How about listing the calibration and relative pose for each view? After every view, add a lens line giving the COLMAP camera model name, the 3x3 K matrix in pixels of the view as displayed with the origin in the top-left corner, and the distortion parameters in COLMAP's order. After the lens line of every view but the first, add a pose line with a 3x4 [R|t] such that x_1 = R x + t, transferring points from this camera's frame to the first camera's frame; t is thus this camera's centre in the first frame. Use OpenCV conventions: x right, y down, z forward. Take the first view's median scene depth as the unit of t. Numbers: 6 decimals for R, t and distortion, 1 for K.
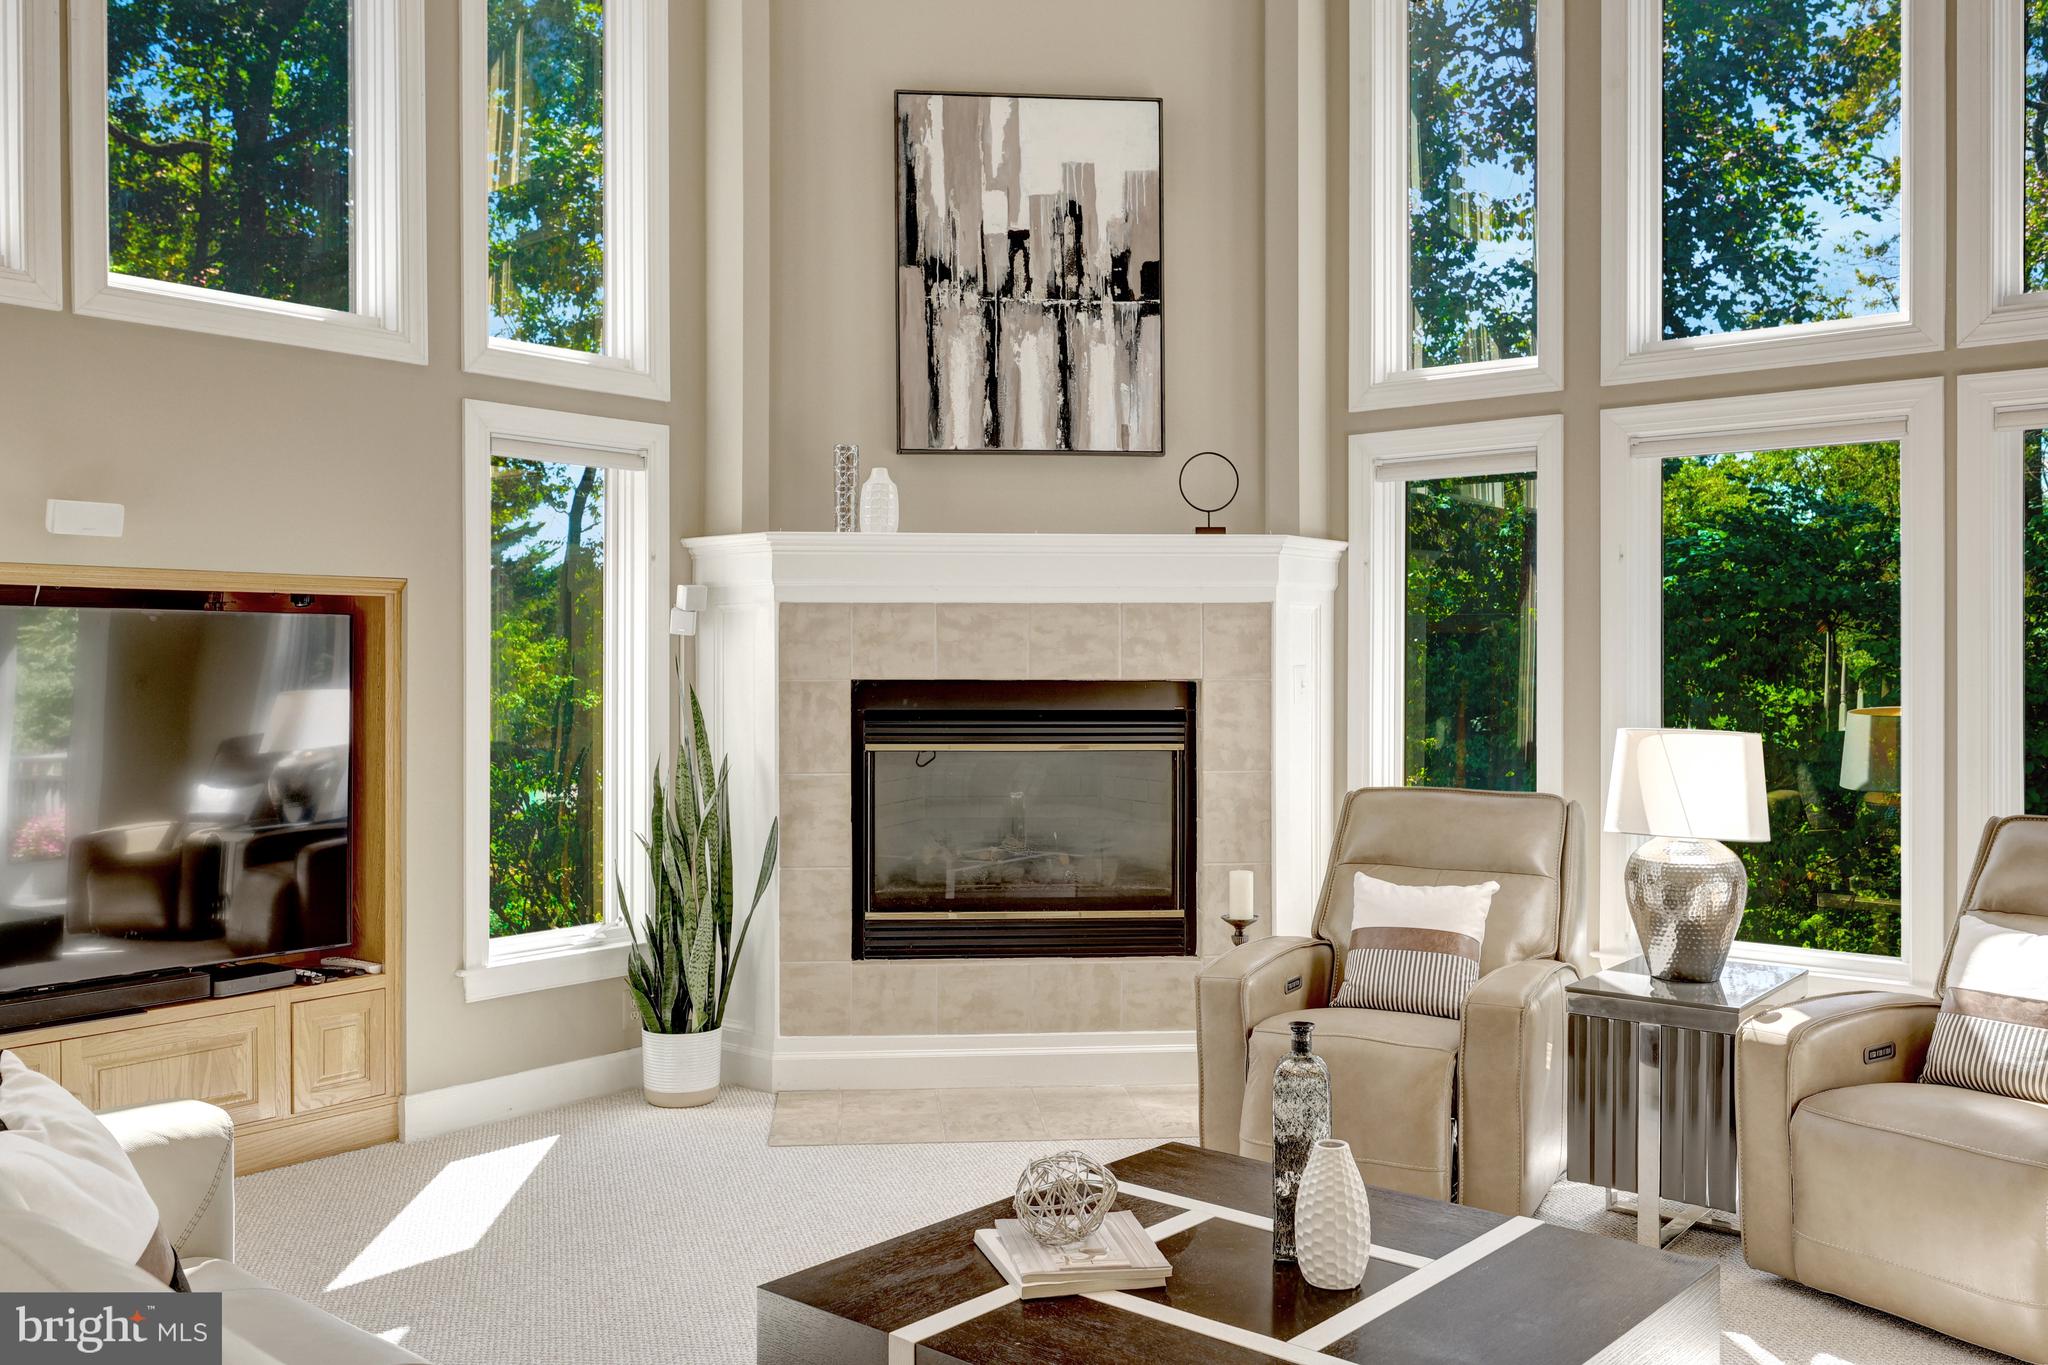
lens RADIAL K [[1711.9, 0, 1004.7], [0, 1711.9, 680.4], [0, 0, 1]] dist [0.000356, 0.019782]
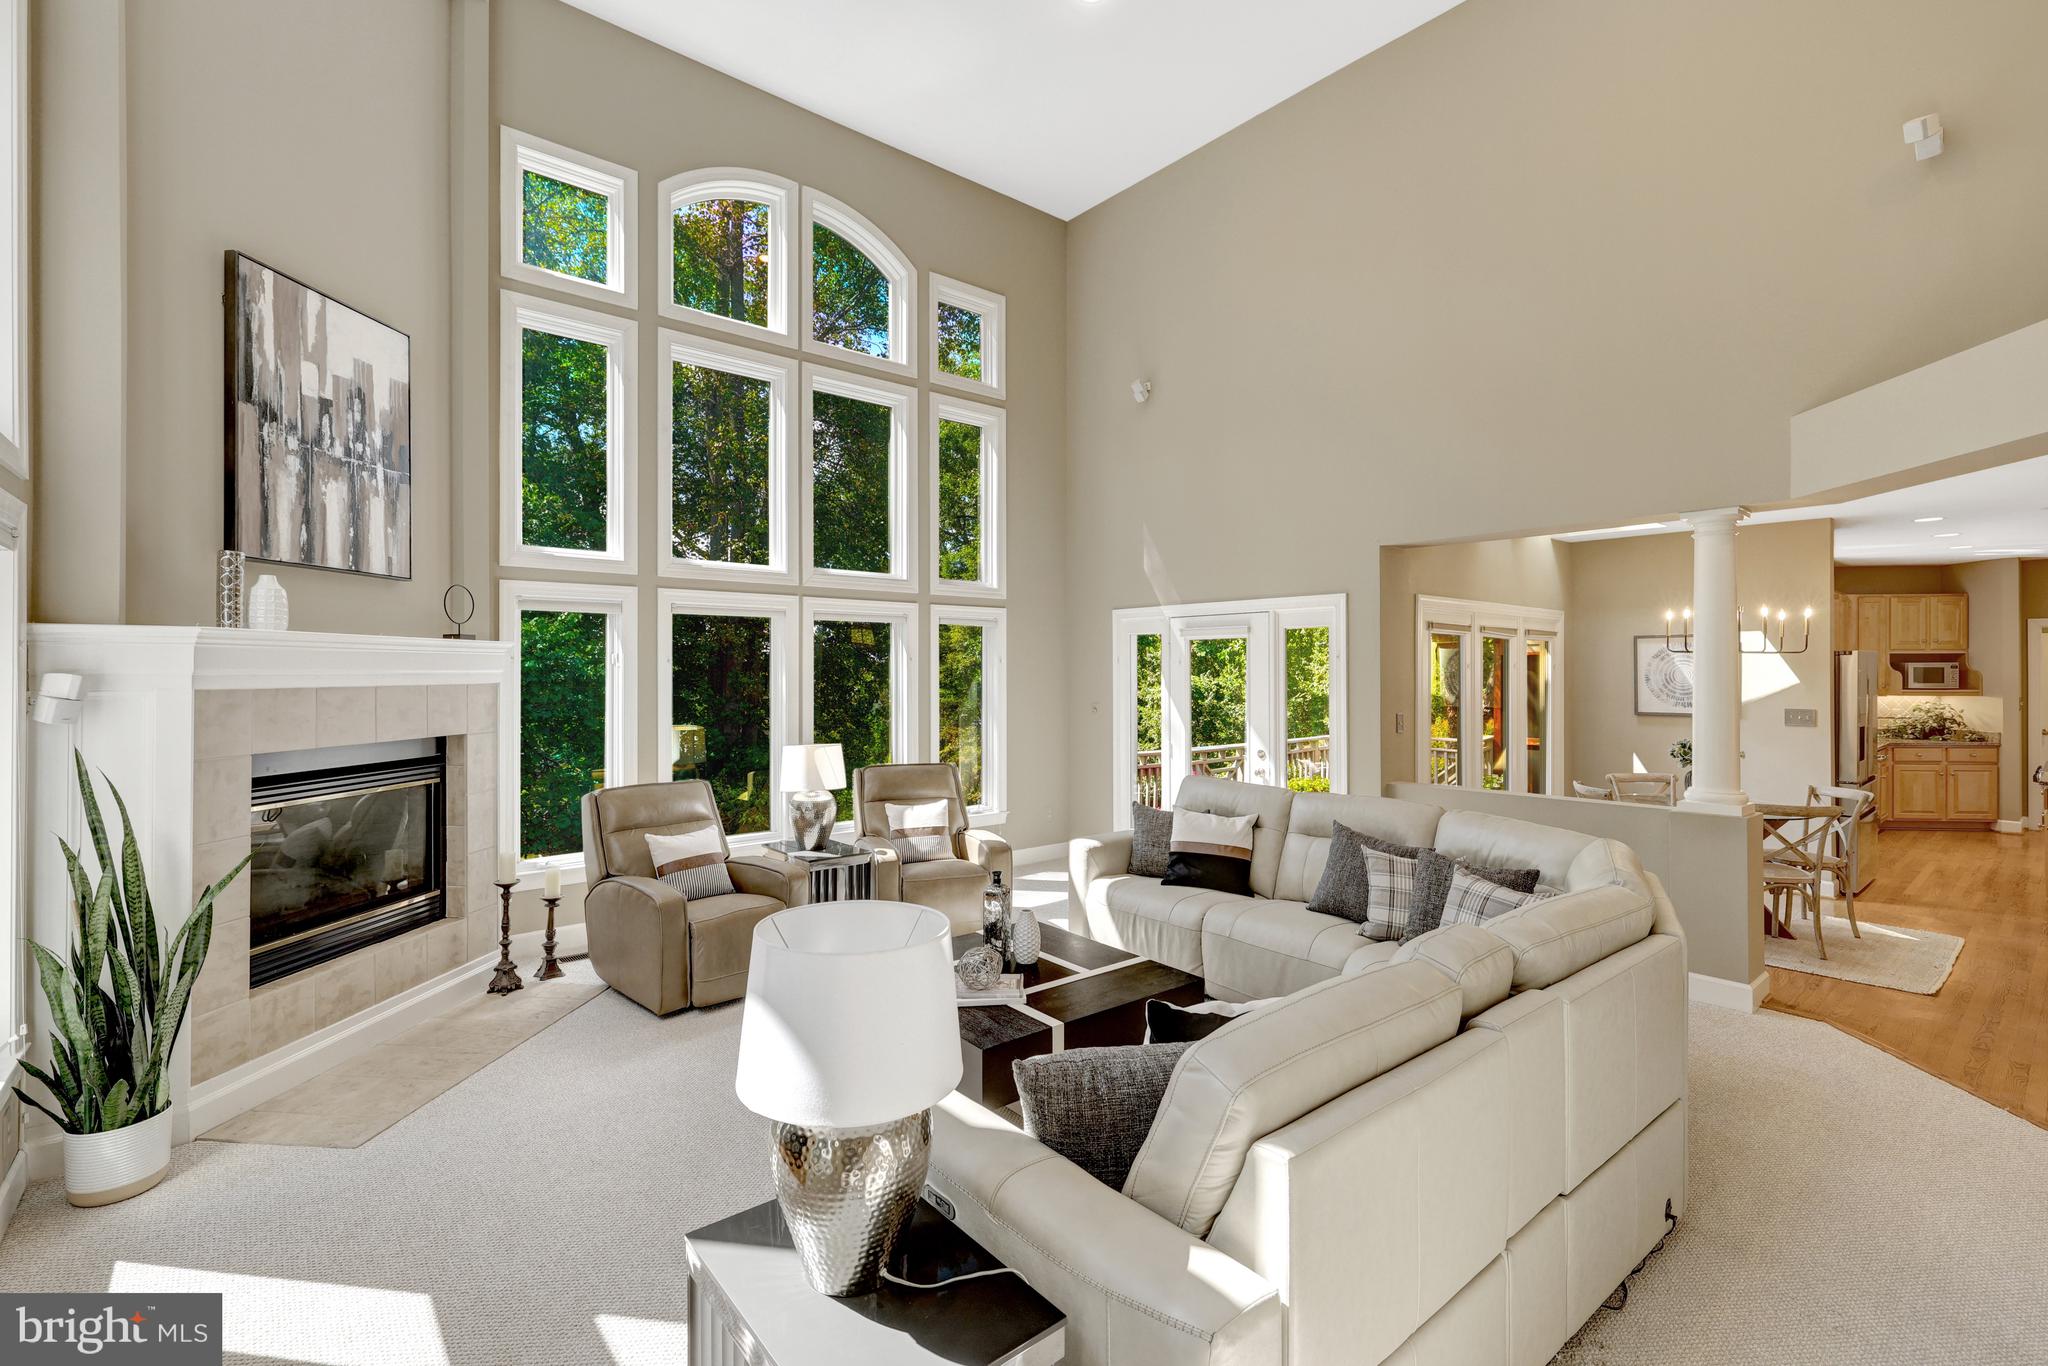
lens RADIAL K [[917.0, 0, 1034.9], [0, 917.0, 670.3], [0, 0, 1]] dist [0.004832, 0.002612]
pose [[0.162552, 0.003569, 0.986694, -0.601105], [0.003090, 0.999987, -0.004127, -0.051950], [-0.986695, 0.003719, 0.162538, 0.357672]]
